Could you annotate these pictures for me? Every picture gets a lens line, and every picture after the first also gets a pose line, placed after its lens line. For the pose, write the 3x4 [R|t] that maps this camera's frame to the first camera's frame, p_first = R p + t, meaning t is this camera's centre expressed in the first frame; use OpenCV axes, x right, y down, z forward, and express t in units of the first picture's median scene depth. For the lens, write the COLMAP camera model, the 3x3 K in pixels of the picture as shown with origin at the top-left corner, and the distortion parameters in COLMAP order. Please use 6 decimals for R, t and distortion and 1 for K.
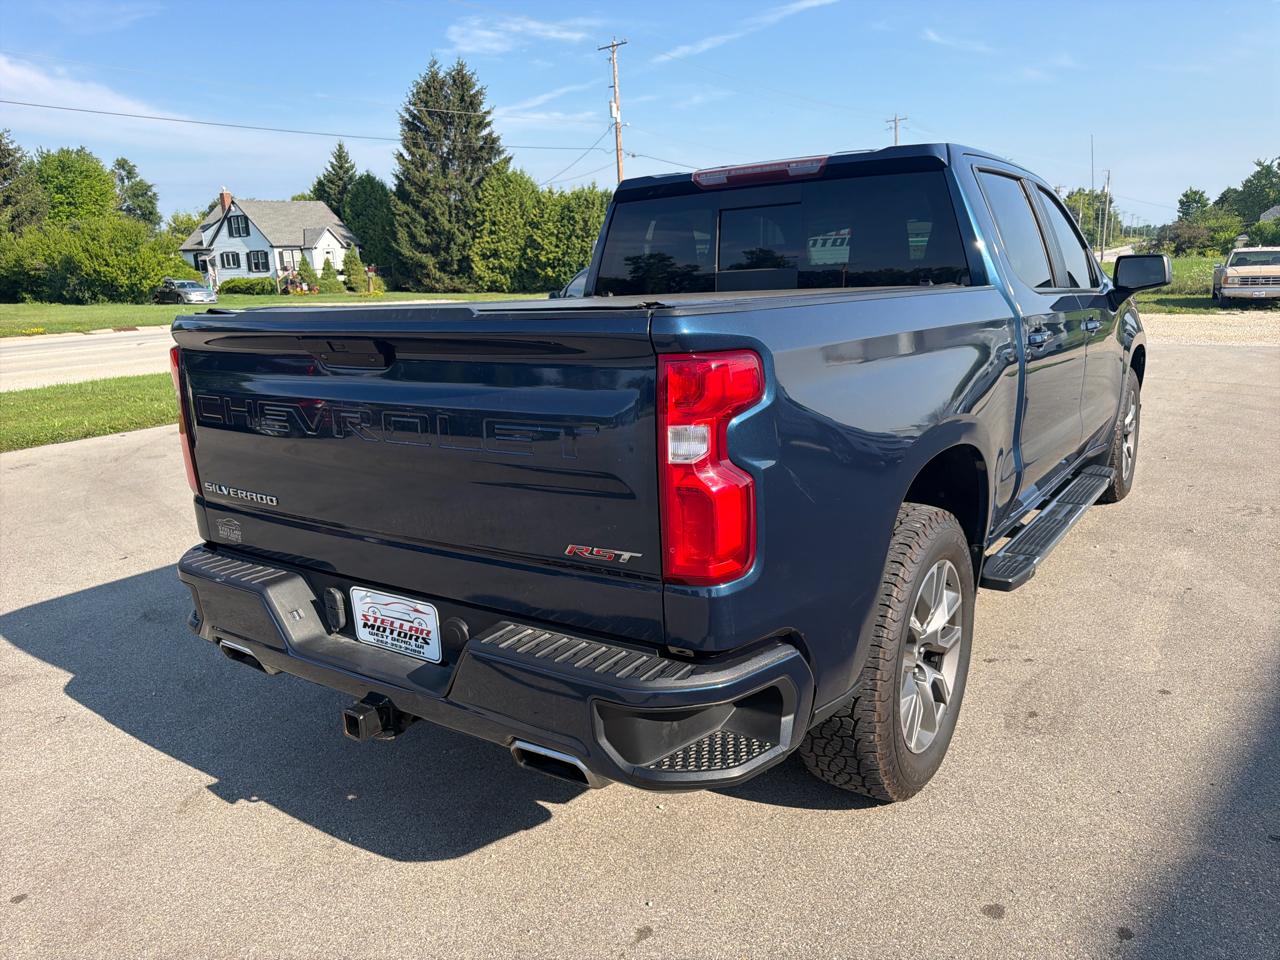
lens RADIAL K [[942.4, 0, 633.5], [0, 942.4, 481.5], [0, 0, 1]] dist [0.032836, -0.036464]
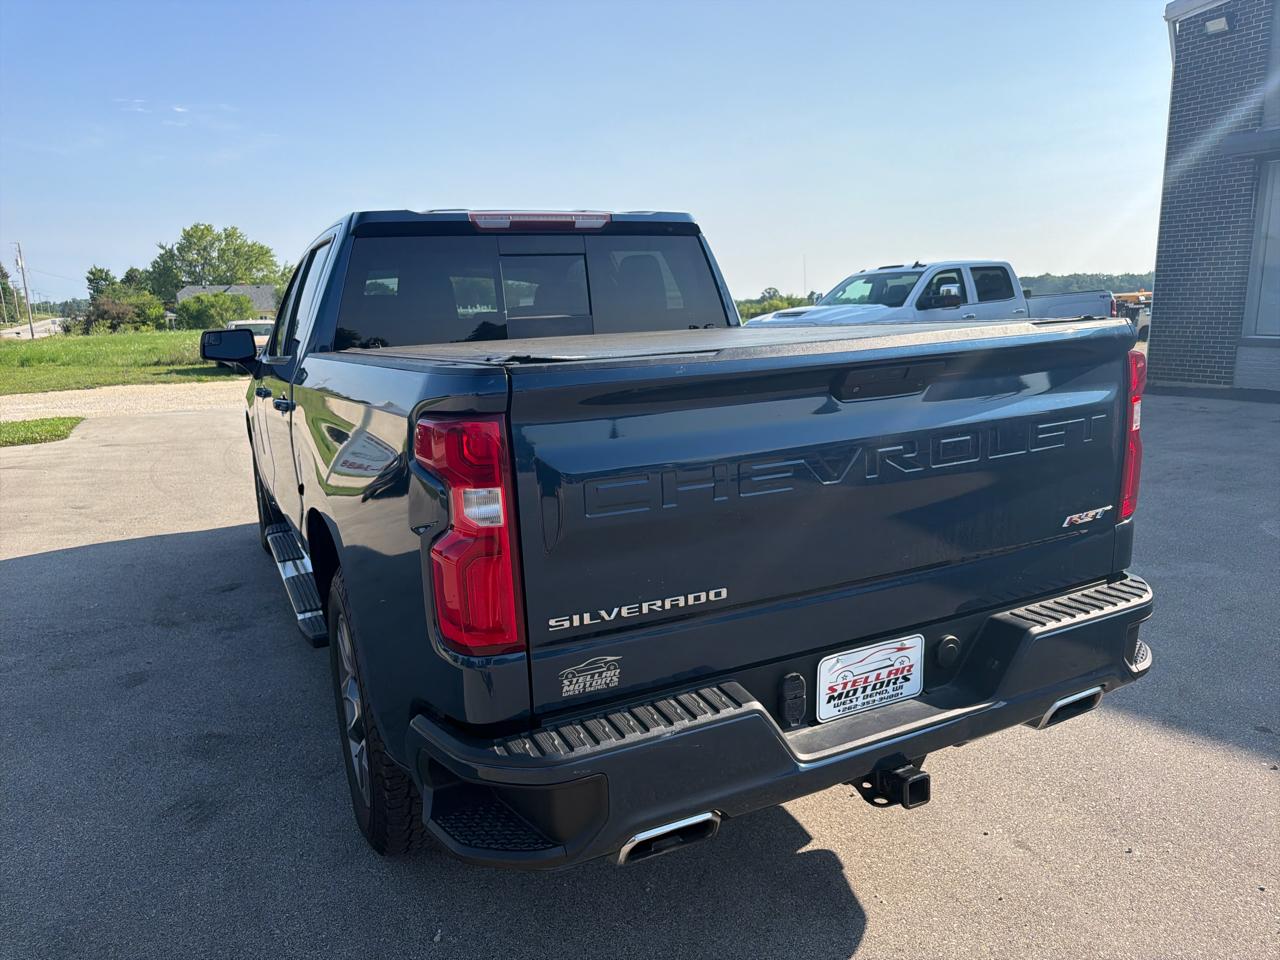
lens RADIAL K [[930.5, 0, 649.1], [0, 930.5, 490.6], [0, 0, 1]] dist [0.036182, -0.031381]
pose [[0.478508, -0.153131, 0.864628, -1.005260], [0.210692, 0.975933, 0.056242, -0.110949], [-0.852431, 0.155258, 0.499255, 0.637446]]
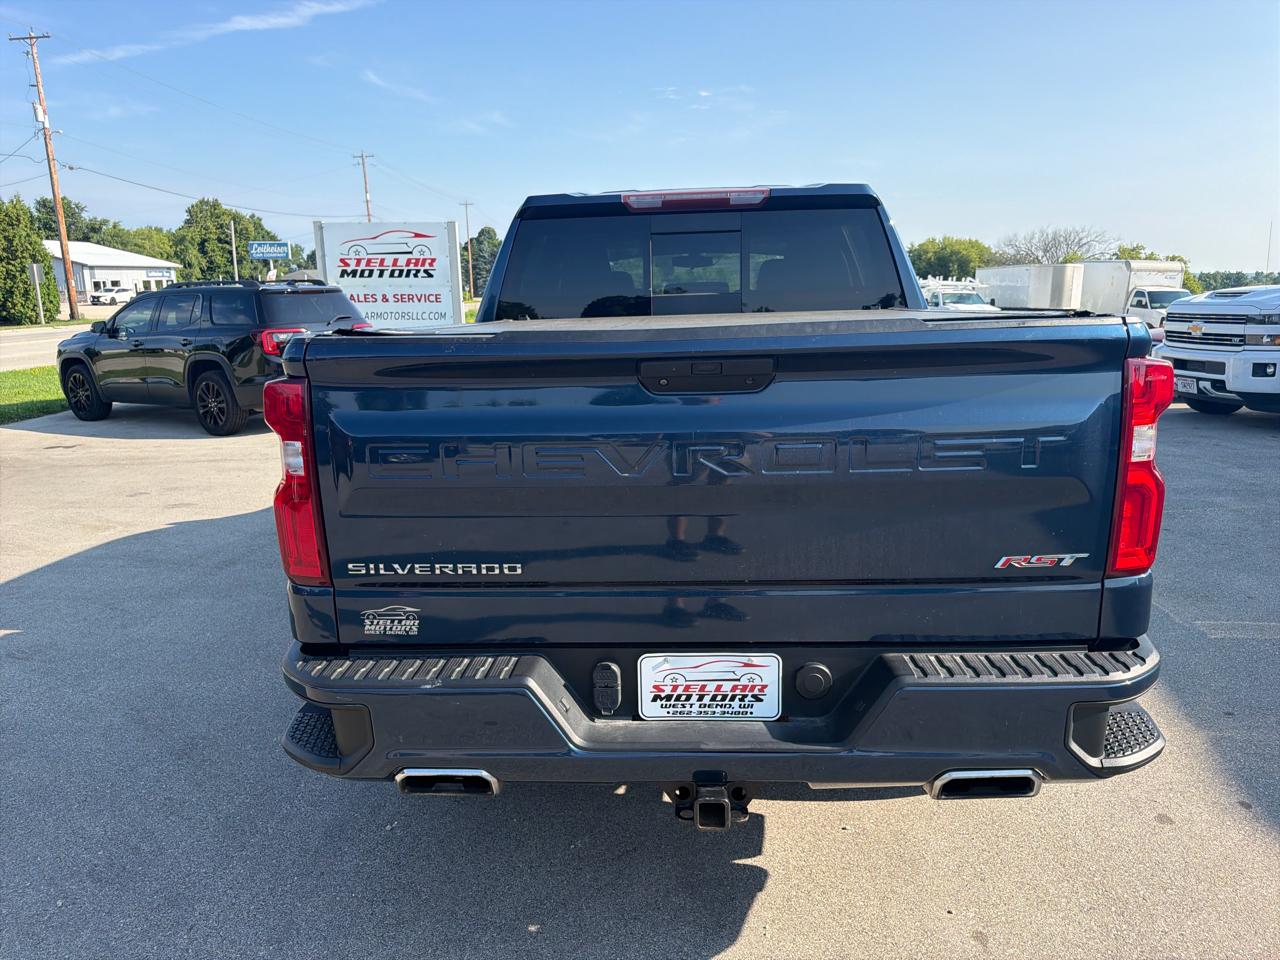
lens RADIAL K [[941.7, 0, 640.0], [0, 941.7, 480.0], [0, 0, 1]] dist [0.013359, -0.005438]
pose [[0.847977, -0.088270, 0.522631, -0.671756], [0.106930, 0.994251, -0.005570, -0.036662], [-0.519135, 0.060608, 0.852541, 0.256900]]
